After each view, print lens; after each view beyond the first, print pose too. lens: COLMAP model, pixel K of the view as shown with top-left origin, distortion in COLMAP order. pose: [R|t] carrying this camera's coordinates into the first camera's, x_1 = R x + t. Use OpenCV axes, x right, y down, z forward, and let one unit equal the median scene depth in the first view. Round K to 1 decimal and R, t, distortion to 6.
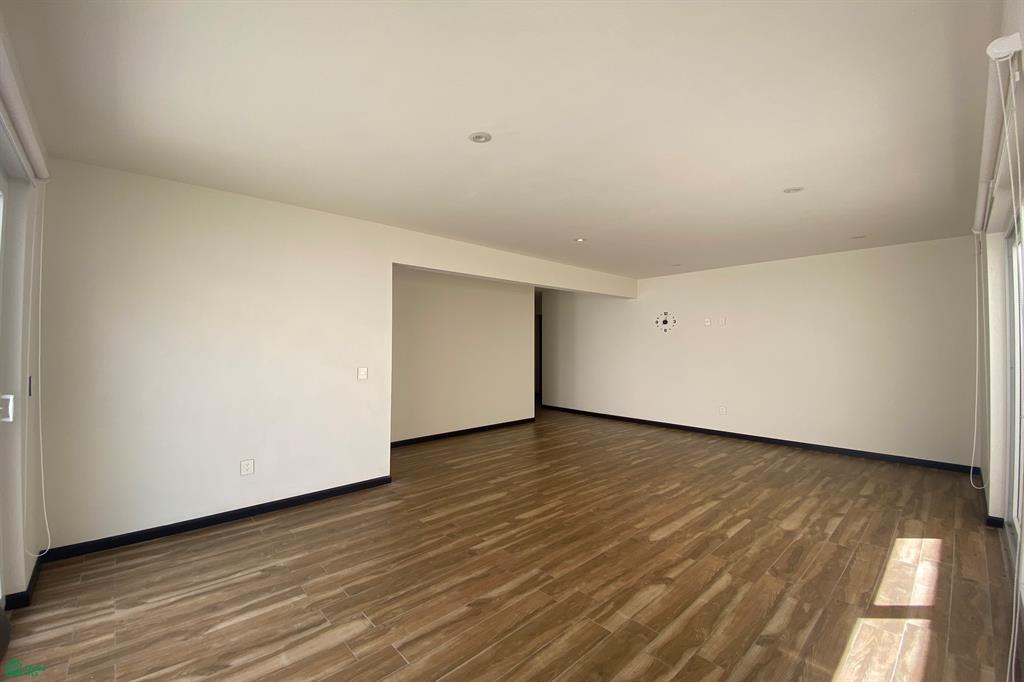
lens RADIAL K [[423.9, 0, 510.1], [0, 423.9, 341.3], [0, 0, 1]] dist [-0.005044, -0.002020]
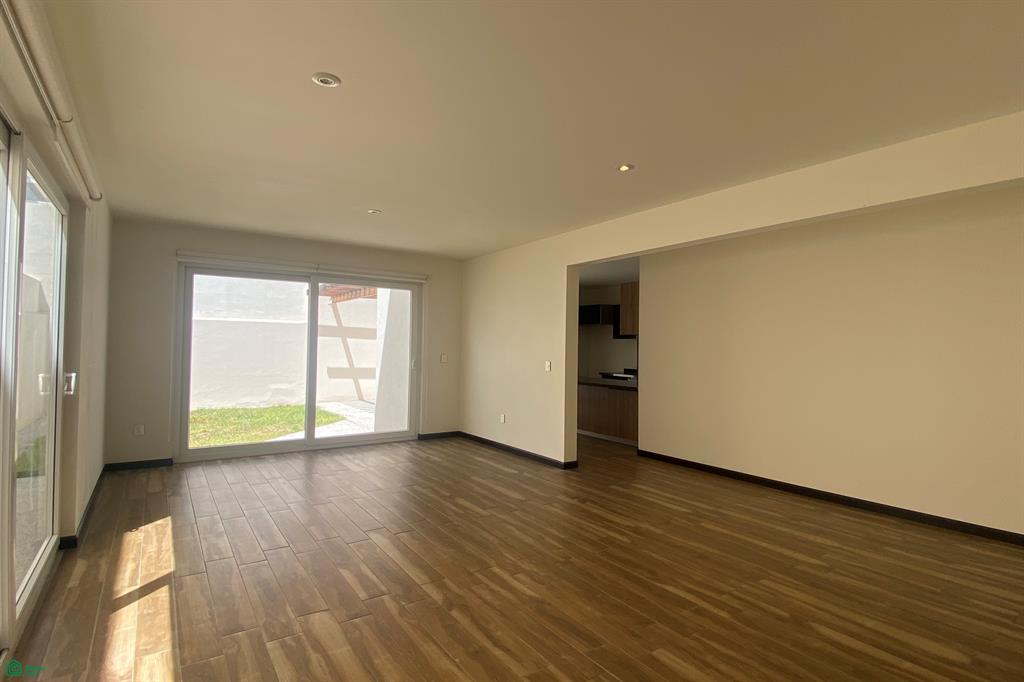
lens RADIAL K [[508.5, 0, 512.0], [0, 508.5, 340.5], [0, 0, 1]] dist [0.000003, 0.002445]
pose [[-0.130974, -0.010639, -0.991329, 1.218480], [-0.016588, 0.999826, -0.008538, 0.015038], [0.991247, 0.015326, -0.131128, 1.212542]]
